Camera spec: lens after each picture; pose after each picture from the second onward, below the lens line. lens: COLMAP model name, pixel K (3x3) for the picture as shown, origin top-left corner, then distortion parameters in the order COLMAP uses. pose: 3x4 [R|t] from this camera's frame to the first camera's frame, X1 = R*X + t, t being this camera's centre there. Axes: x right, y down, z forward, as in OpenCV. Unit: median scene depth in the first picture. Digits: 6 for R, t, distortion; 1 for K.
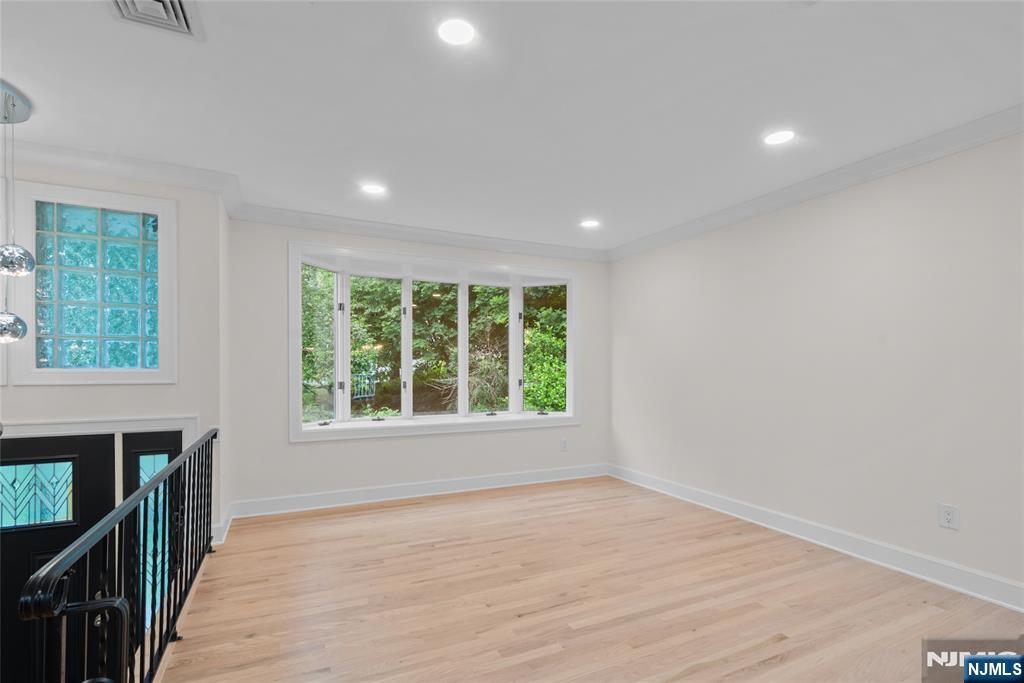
lens RADIAL K [[476.5, 0, 511.5], [0, 476.5, 357.5], [0, 0, 1]] dist [-0.003098, -0.000076]
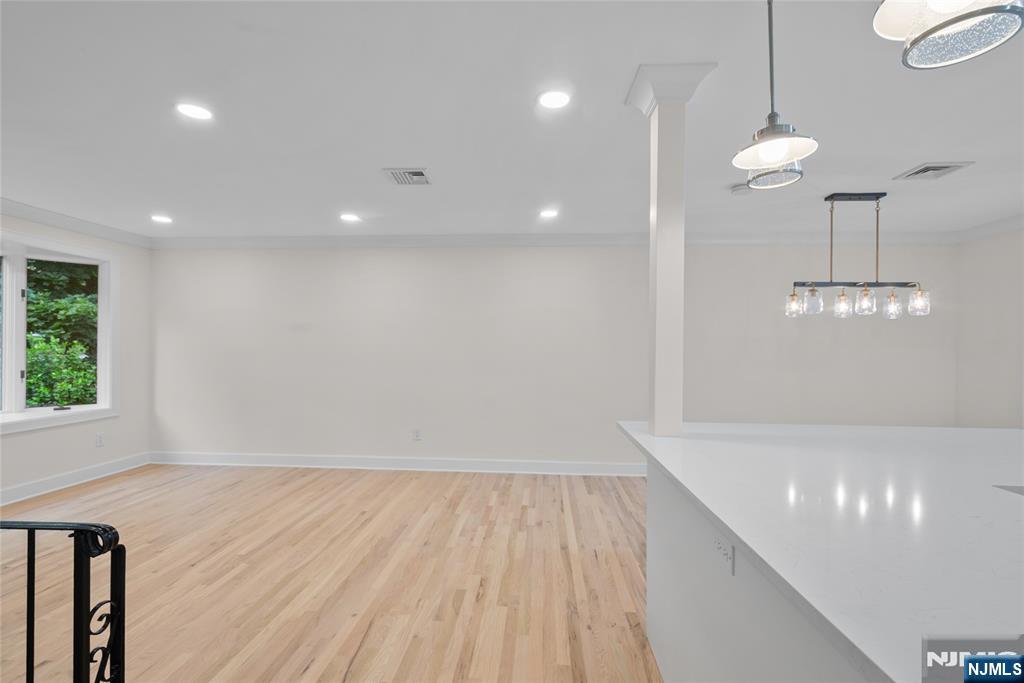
lens RADIAL K [[527.3, 0, 512.0], [0, 527.3, 341.5], [0, 0, 1]] dist [-0.003989, -0.000374]
pose [[0.484177, 0.008642, 0.874927, -0.405326], [-0.026849, 0.999627, 0.004984, -0.035368], [-0.874558, -0.025904, 0.484229, -0.193653]]
